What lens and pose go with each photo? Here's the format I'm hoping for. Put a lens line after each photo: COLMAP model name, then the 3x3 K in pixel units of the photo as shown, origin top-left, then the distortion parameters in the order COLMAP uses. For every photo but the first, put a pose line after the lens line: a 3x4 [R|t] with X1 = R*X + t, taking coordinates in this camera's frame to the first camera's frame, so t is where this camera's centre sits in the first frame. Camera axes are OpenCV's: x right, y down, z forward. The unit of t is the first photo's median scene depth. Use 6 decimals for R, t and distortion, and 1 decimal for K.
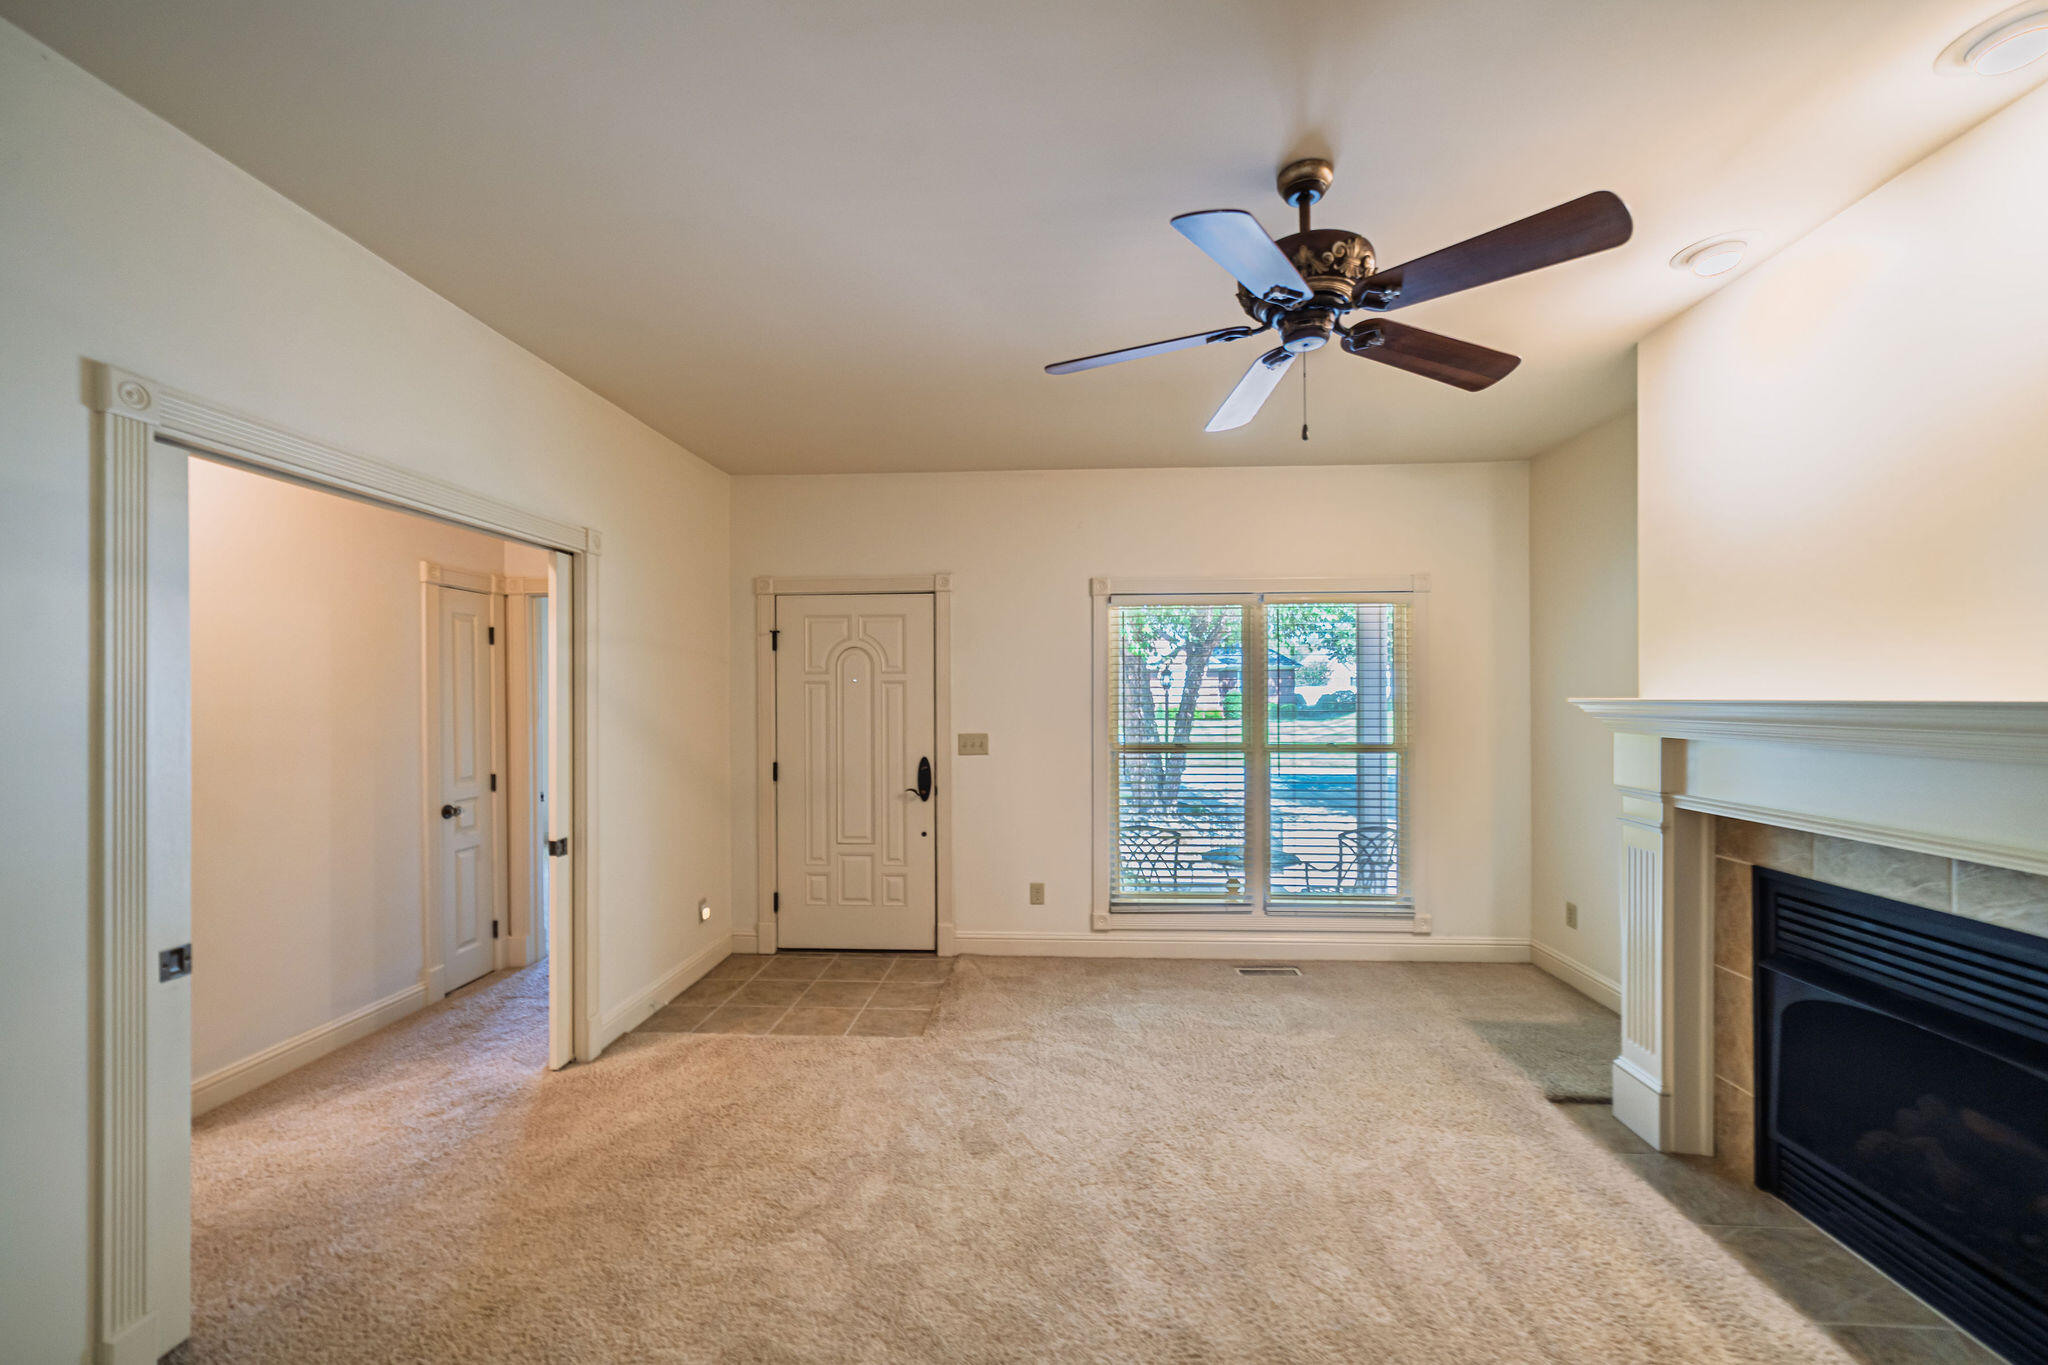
lens RADIAL K [[797.3, 0, 1028.4], [0, 797.3, 696.7], [0, 0, 1]] dist [-0.005155, 0.003547]
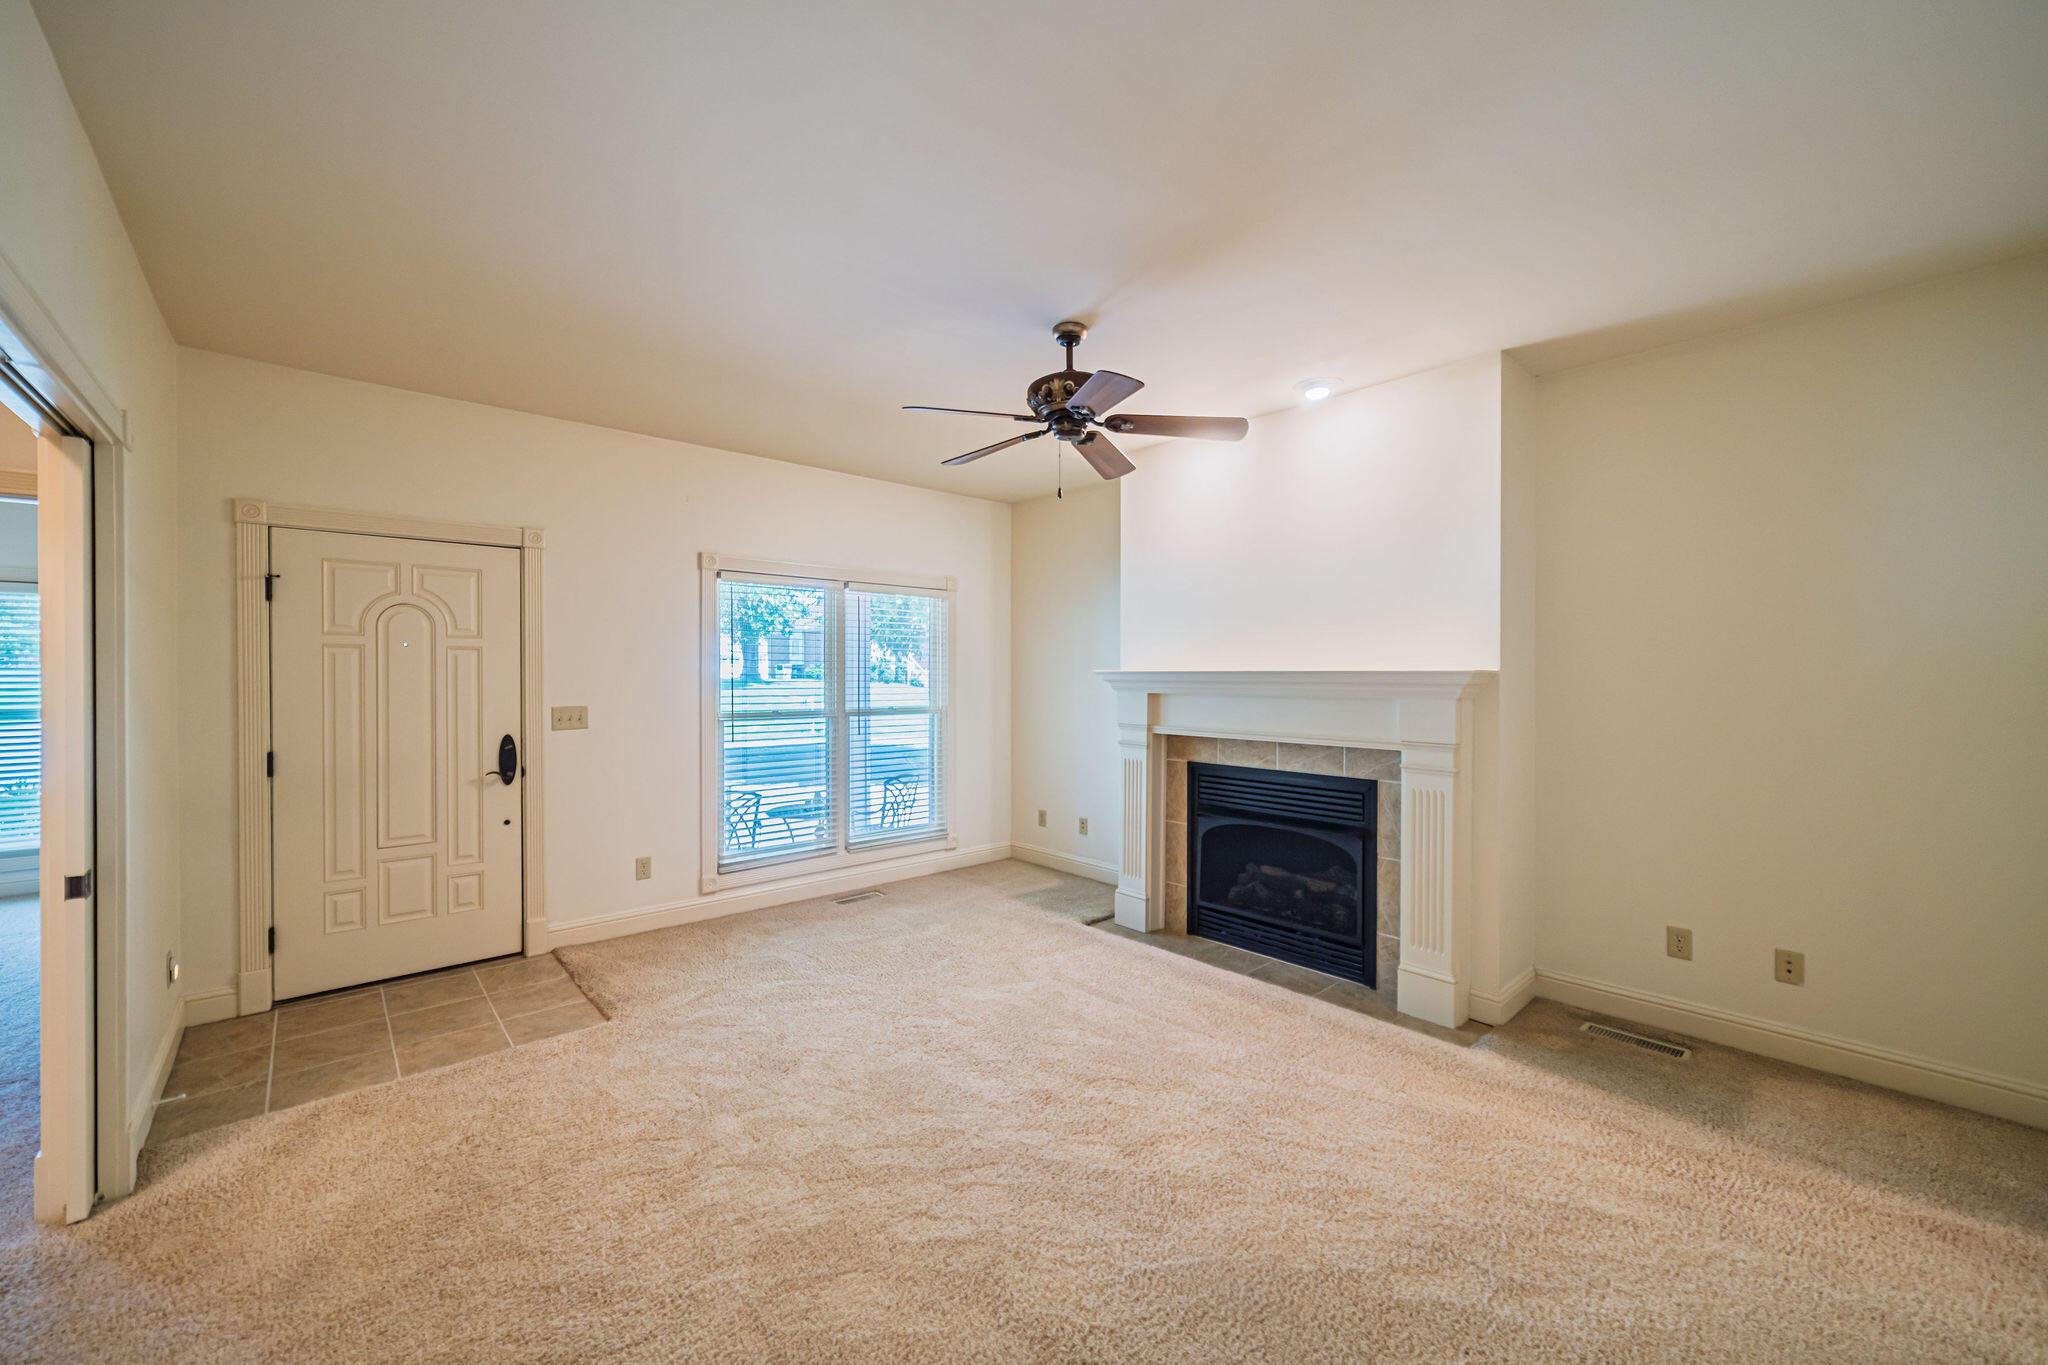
lens RADIAL K [[797.3, 0, 1012.9], [0, 797.3, 676.2], [0, 0, 1]] dist [-0.005155, 0.003547]
pose [[0.709927, 0.001556, 0.704273, -0.426799], [-0.004997, 0.999984, 0.002827, 0.007832], [-0.704257, -0.005526, 0.709923, -0.014210]]
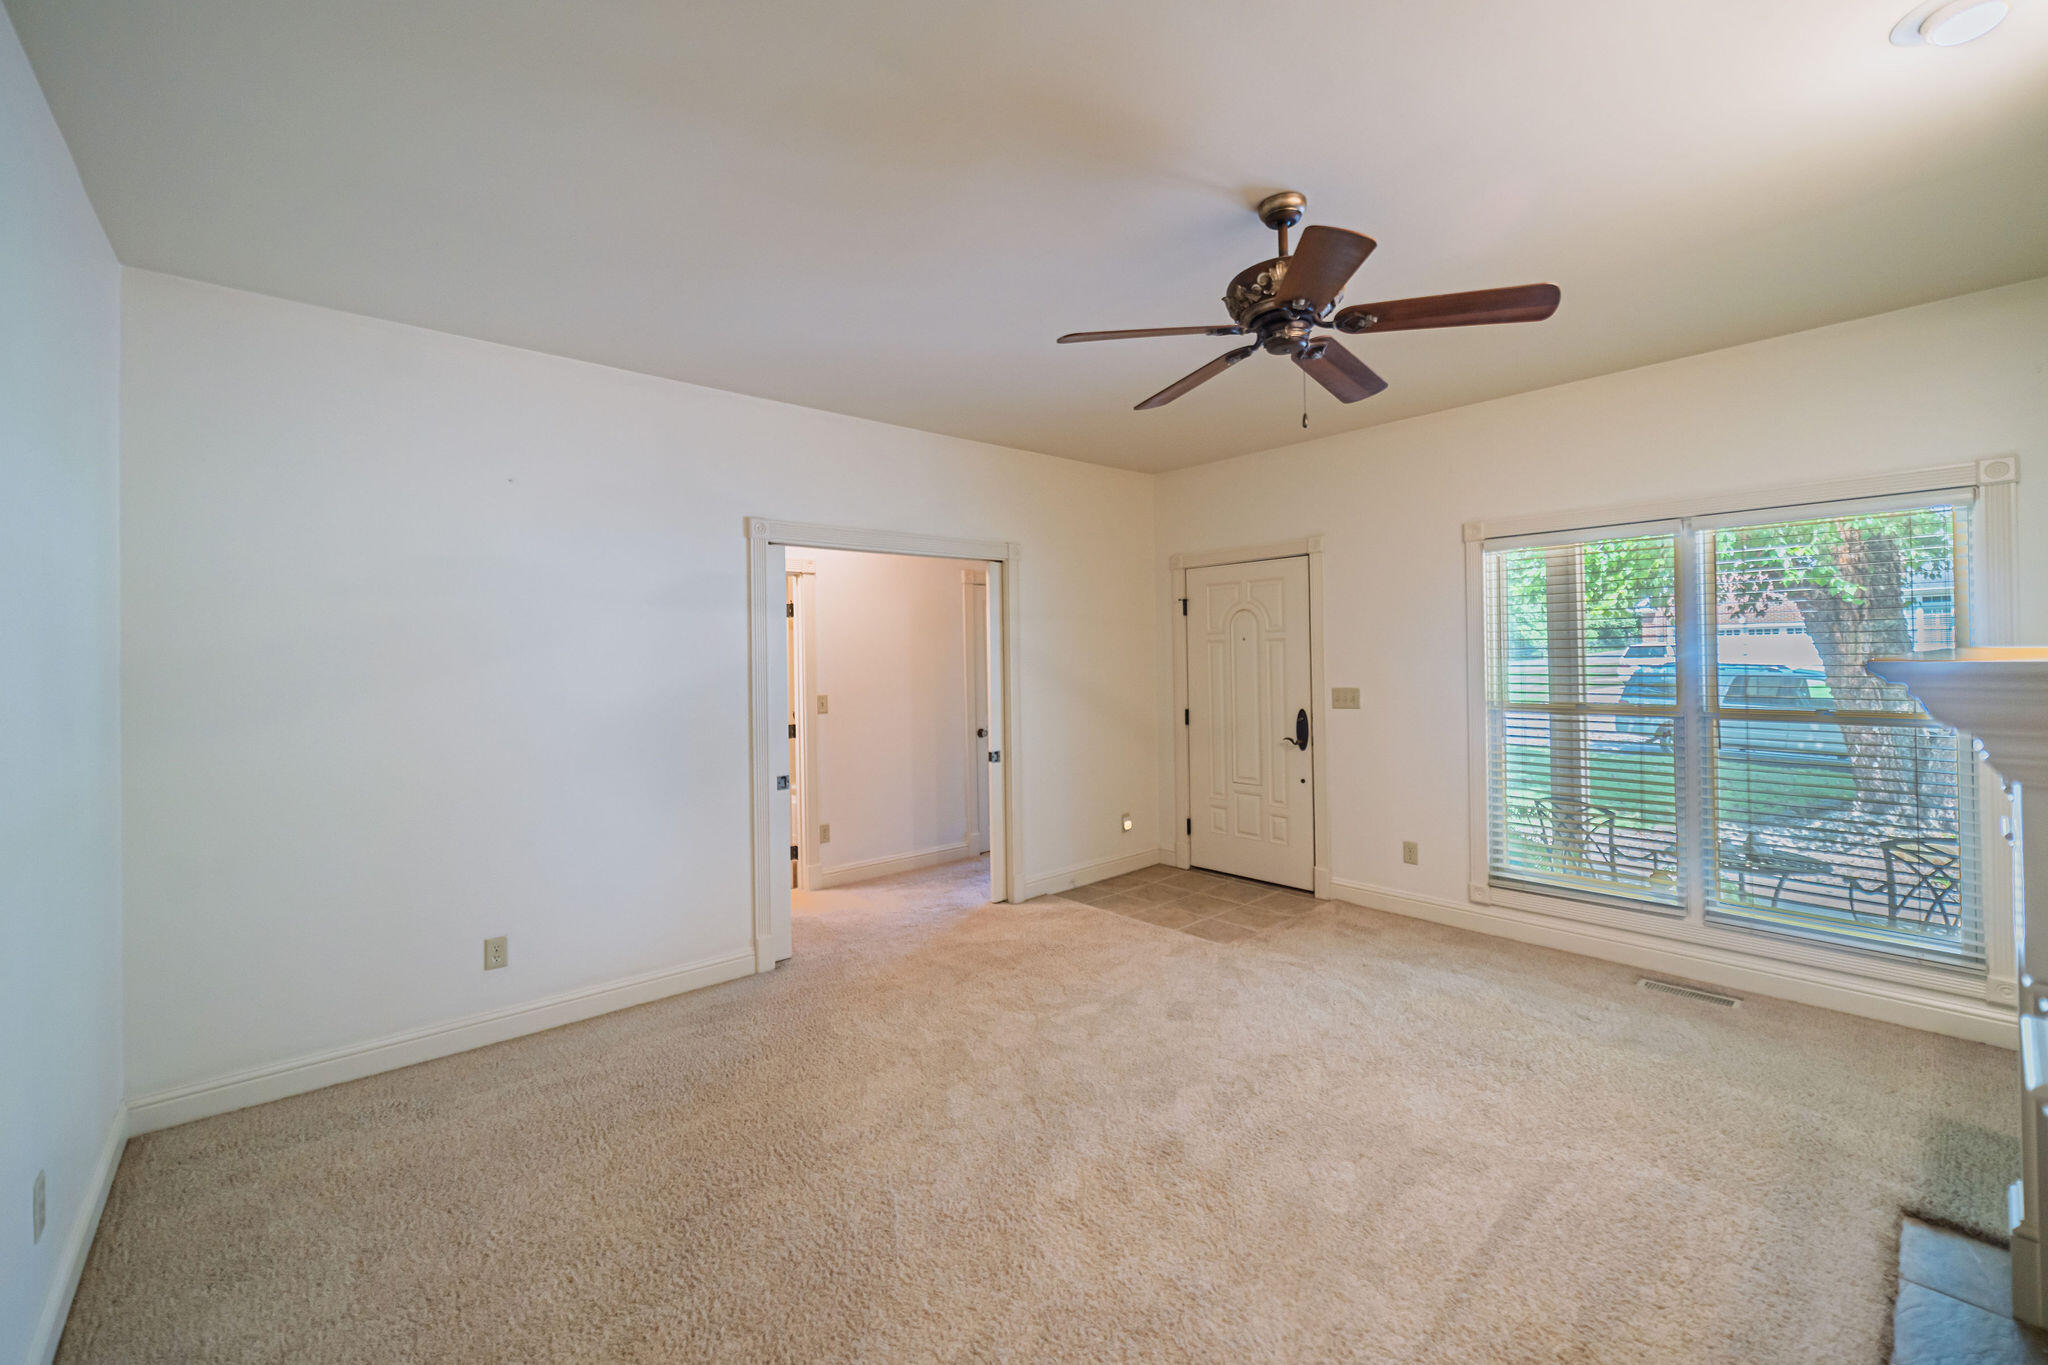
lens RADIAL K [[833.7, 0, 1020.9], [0, 833.7, 655.1], [0, 0, 1]] dist [0.001607, 0.001120]
pose [[0.704094, -0.010336, -0.710032, 0.483742], [0.014822, 0.999890, 0.000143, -0.002873], [0.709952, -0.010625, 0.704169, -0.066710]]
